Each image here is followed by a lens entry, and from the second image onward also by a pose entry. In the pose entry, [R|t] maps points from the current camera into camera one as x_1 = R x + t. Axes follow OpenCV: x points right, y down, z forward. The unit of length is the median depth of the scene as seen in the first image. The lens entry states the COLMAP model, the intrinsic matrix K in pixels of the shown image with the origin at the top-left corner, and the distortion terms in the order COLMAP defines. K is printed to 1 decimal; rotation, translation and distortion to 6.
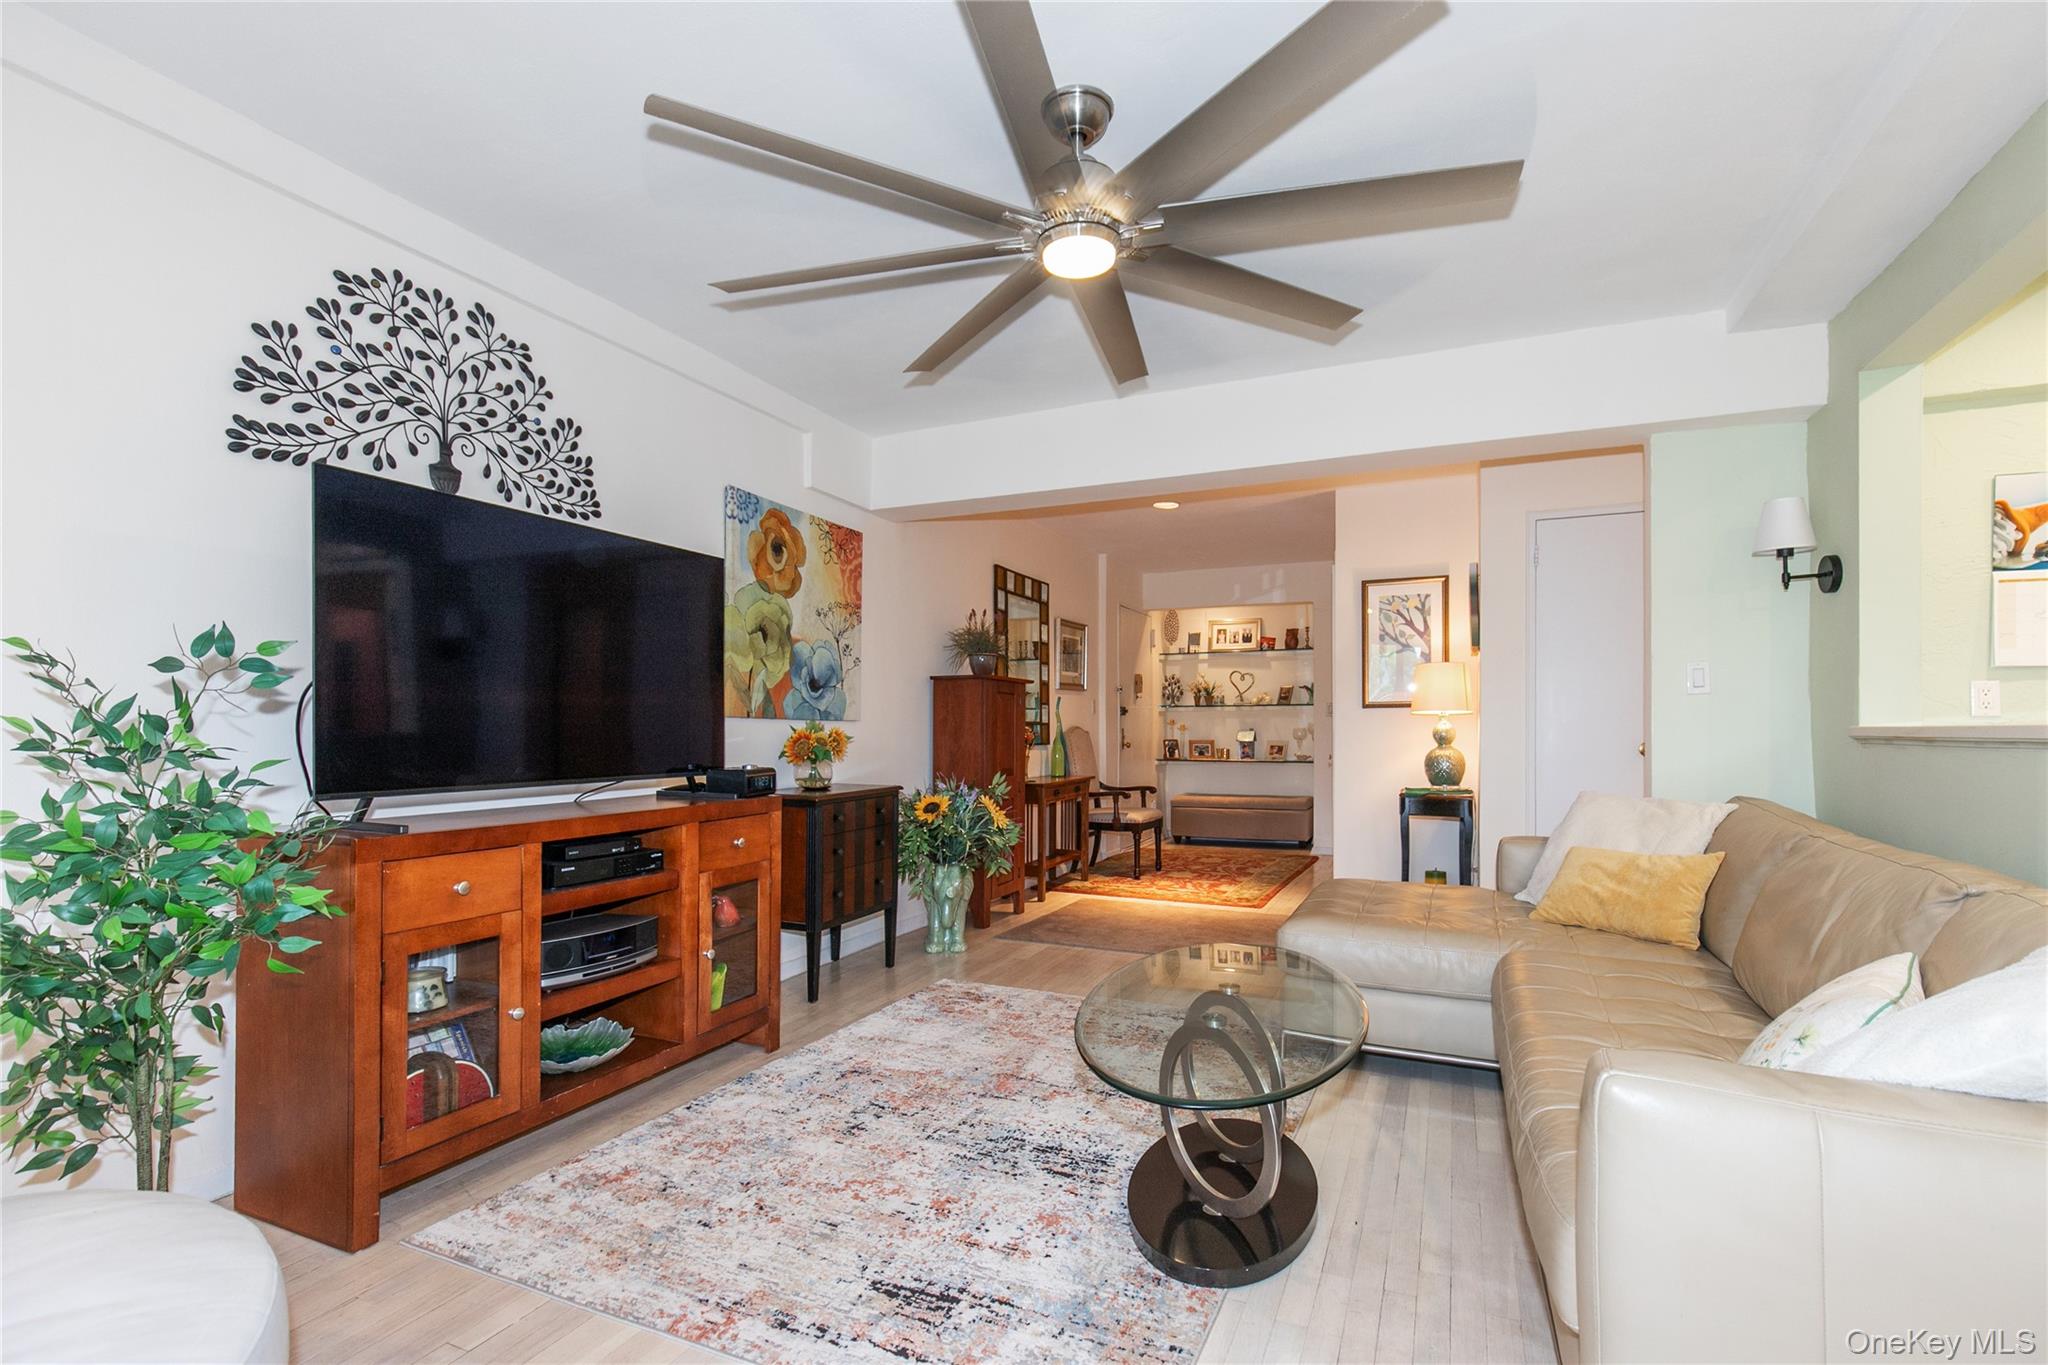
lens RADIAL K [[960.1, 0, 1002.6], [0, 960.1, 749.7], [0, 0, 1]] dist [-0.030018, -0.000652]
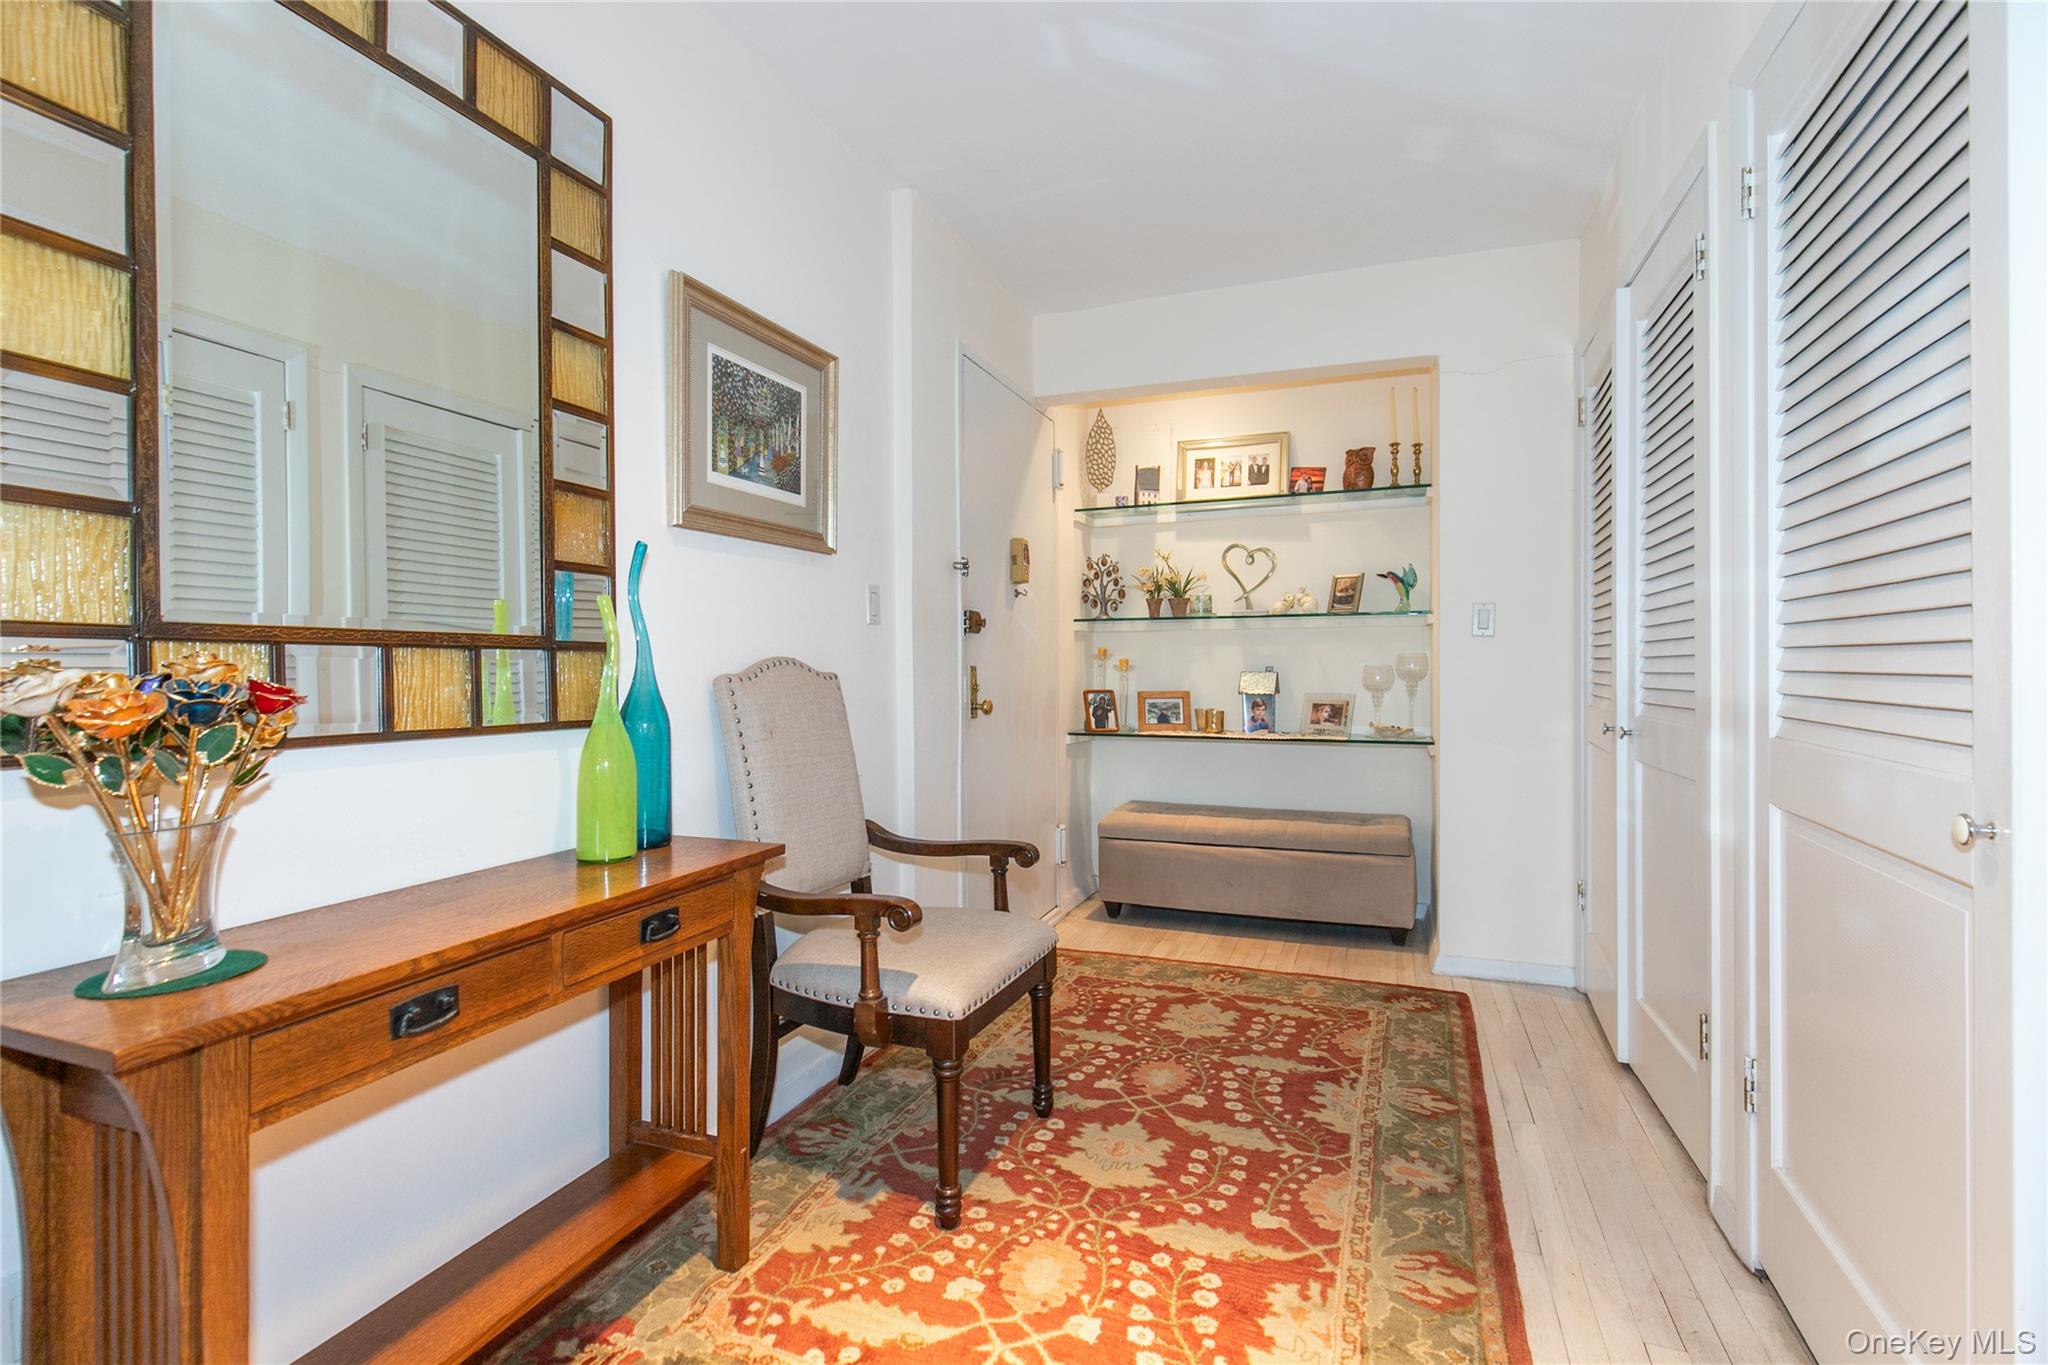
lens RADIAL K [[960.1, 0, 1023.3], [0, 960.1, 674.7], [0, 0, 1]] dist [-0.030018, -0.000652]
pose [[0.997251, -0.001286, 0.074088, 0.105586], [0.002374, 0.999891, -0.014603, -0.011619], [-0.074061, 0.014738, 0.997145, 0.543584]]
